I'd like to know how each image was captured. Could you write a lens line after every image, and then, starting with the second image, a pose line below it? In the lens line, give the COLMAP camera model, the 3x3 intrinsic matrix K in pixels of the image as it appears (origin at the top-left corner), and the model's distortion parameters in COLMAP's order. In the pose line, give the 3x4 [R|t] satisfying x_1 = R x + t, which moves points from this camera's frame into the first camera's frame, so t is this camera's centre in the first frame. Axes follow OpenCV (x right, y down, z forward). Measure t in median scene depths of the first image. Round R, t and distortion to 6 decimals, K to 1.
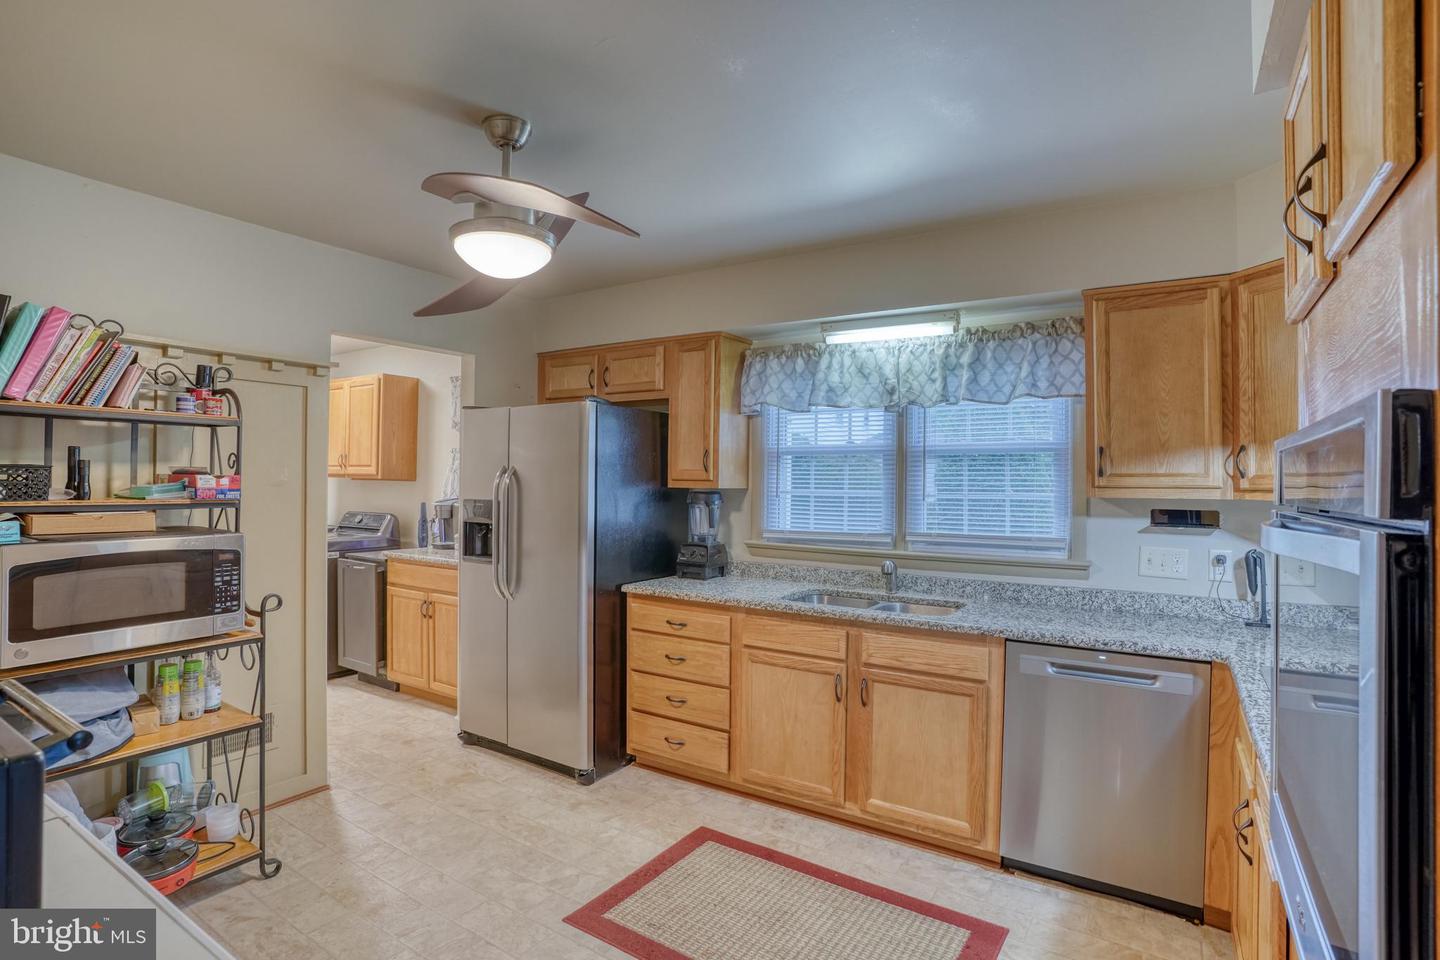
lens RADIAL K [[710.5, 0, 724.7], [0, 710.5, 495.9], [0, 0, 1]] dist [-0.066363, 0.024654]
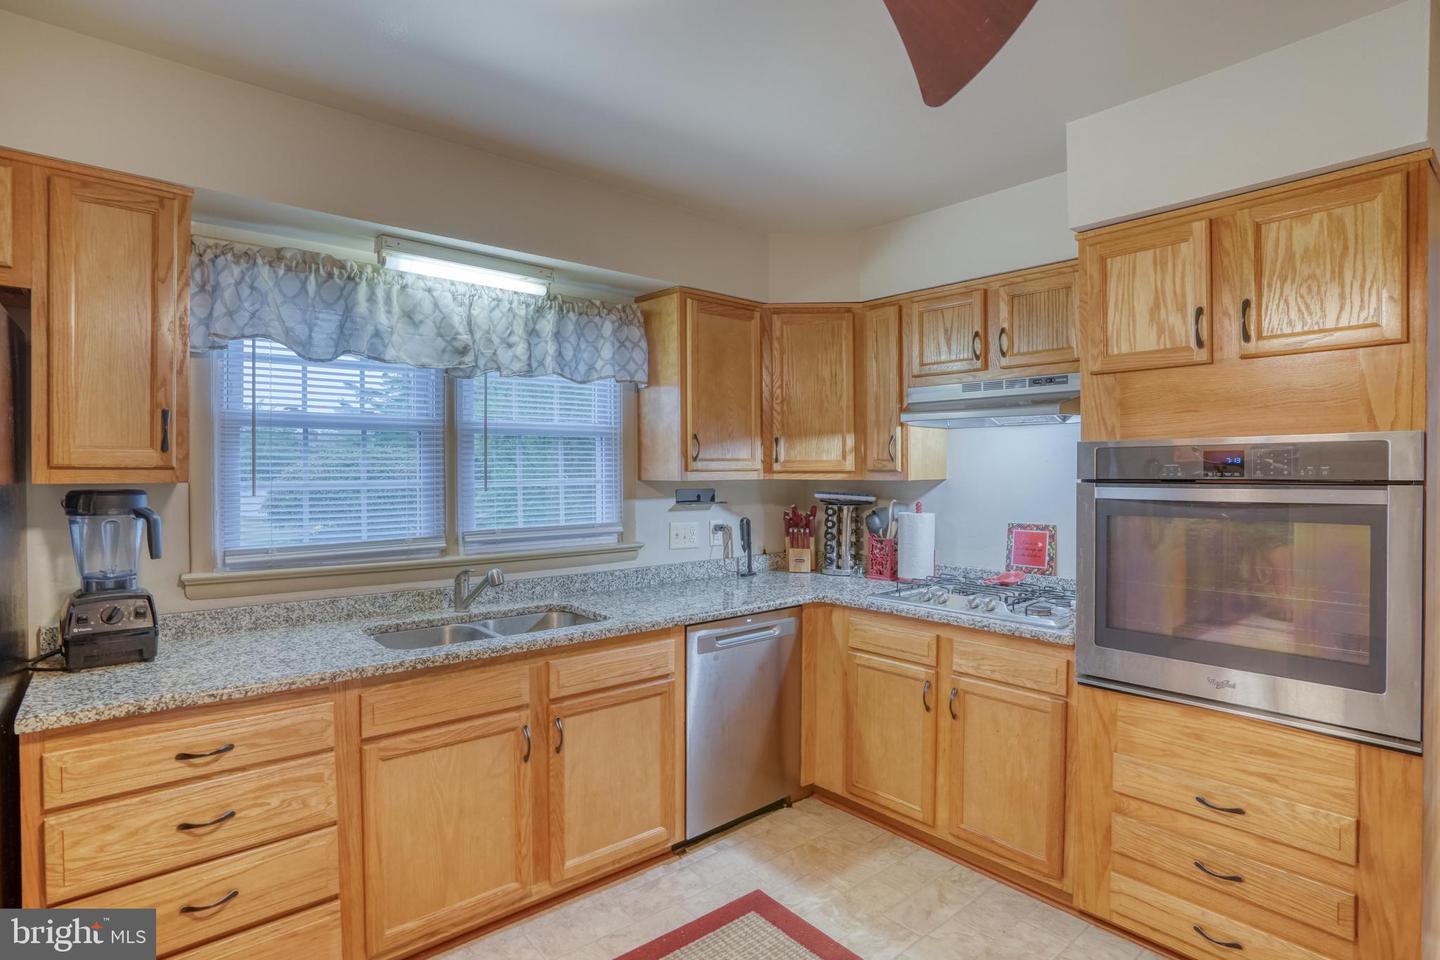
lens RADIAL K [[710.5, 0, 747.3], [0, 710.5, 488.3], [0, 0, 1]] dist [-0.066363, 0.024654]
pose [[0.288651, -0.035122, 0.956790, -0.473282], [0.023935, 0.999279, 0.029461, -0.014885], [-0.957135, 0.014397, 0.289283, 0.557652]]
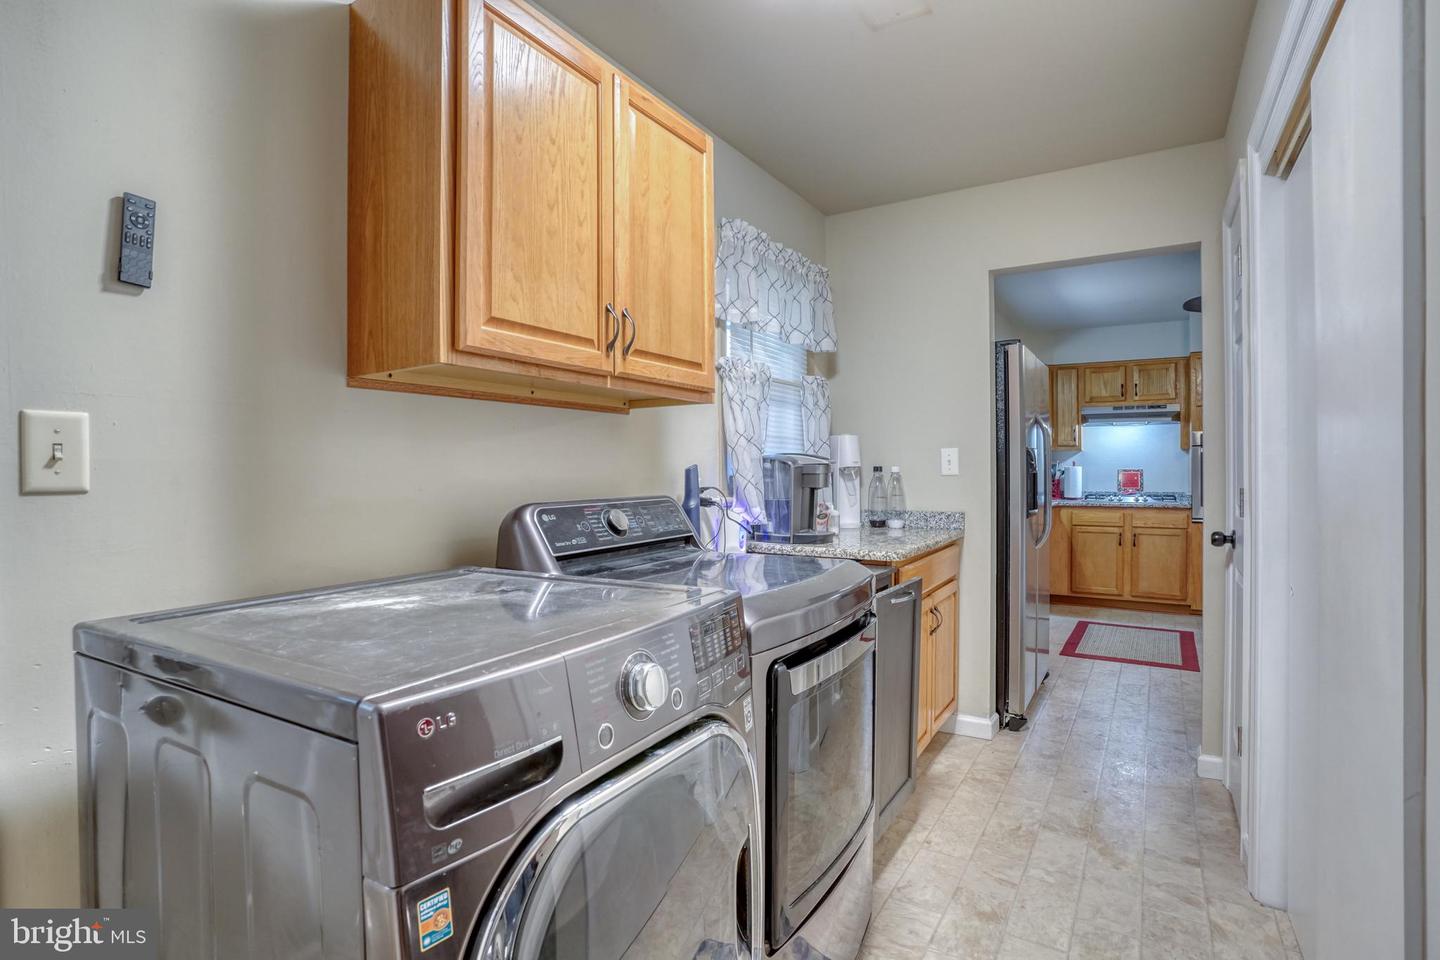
lens RADIAL K [[710.5, 0, 736.0], [0, 710.5, 474.9], [0, 0, 1]] dist [-0.066363, 0.024654]
pose [[0.008095, -0.024425, 0.999669, -1.706369], [0.029690, 0.999267, 0.024174, 0.004044], [-0.999526, 0.029485, 0.008814, 1.776825]]
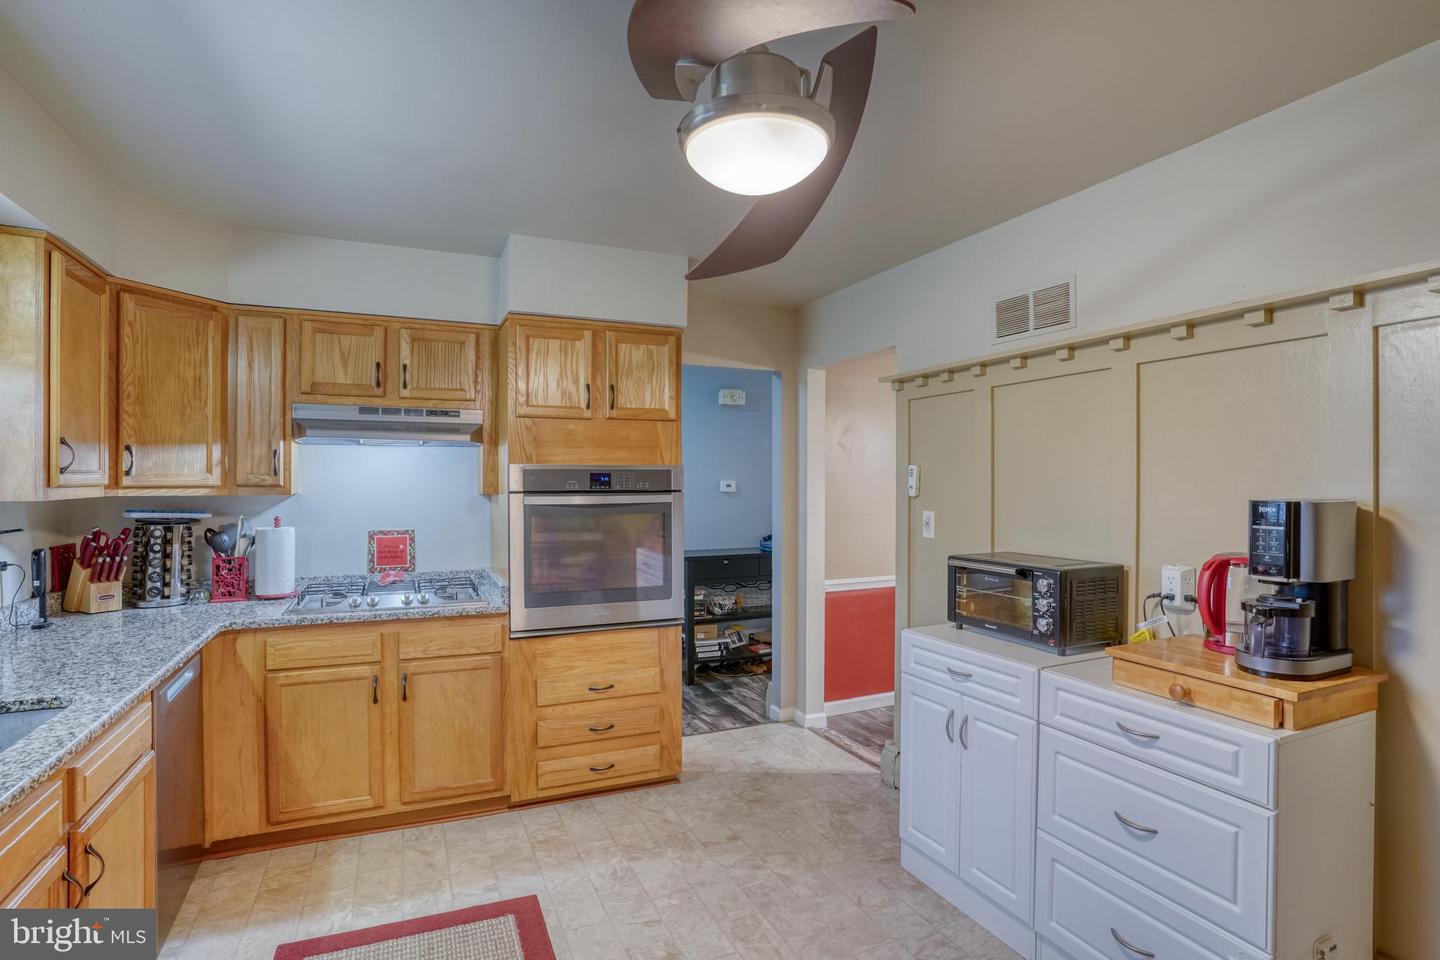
lens RADIAL K [[710.5, 0, 711.6], [0, 710.5, 482.7], [0, 0, 1]] dist [-0.066363, 0.024654]
pose [[-0.815571, -0.016366, 0.578426, -0.506061], [0.001251, 0.999548, 0.030045, -0.038753], [-0.578656, 0.025228, -0.815182, 1.139277]]
